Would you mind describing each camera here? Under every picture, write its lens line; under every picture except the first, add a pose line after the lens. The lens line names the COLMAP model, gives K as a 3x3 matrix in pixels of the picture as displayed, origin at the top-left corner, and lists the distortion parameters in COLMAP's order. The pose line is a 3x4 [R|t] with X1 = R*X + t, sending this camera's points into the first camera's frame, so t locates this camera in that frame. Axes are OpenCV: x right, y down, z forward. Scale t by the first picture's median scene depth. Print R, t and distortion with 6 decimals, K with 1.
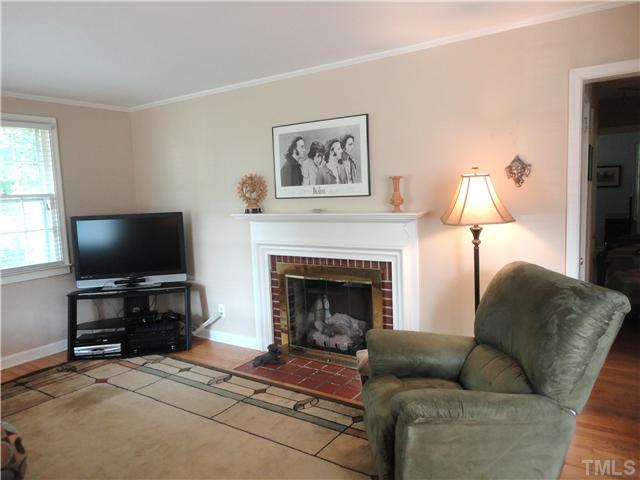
lens RADIAL K [[468.0, 0, 320.0], [0, 468.0, 240.0], [0, 0, 1]] dist [0.003211, 0.001897]
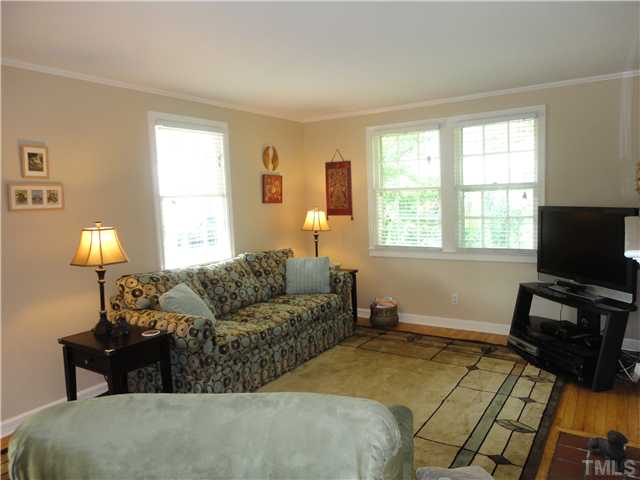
lens RADIAL K [[464.8, 0, 320.0], [0, 464.8, 240.0], [0, 0, 1]] dist [-0.004852, 0.001738]
pose [[0.011211, 0.133137, -0.991034, 0.491709], [-0.071938, 0.988636, 0.132001, -0.085572], [0.997346, 0.069813, 0.020661, 0.609398]]
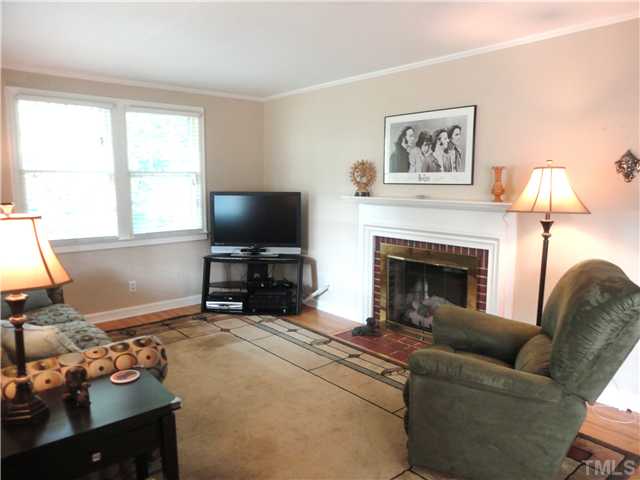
lens RADIAL K [[464.8, 0, 320.0], [0, 464.8, 240.0], [0, 0, 1]] dist [-0.004852, 0.001738]
pose [[0.964574, 0.075049, -0.252911, 0.046944], [-0.067546, 0.996983, 0.038231, 0.009890], [0.255018, -0.019793, 0.966734, -0.075136]]
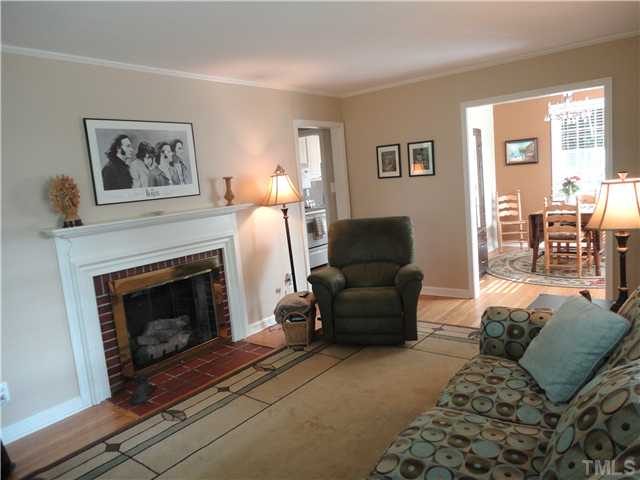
lens RADIAL K [[464.8, 0, 320.0], [0, 464.8, 240.0], [0, 0, 1]] dist [-0.004852, 0.001738]
pose [[0.059654, -0.098685, 0.993329, -0.943296], [0.192430, 0.977573, 0.085563, -0.024945], [-0.979496, 0.186042, 0.077306, 0.598815]]
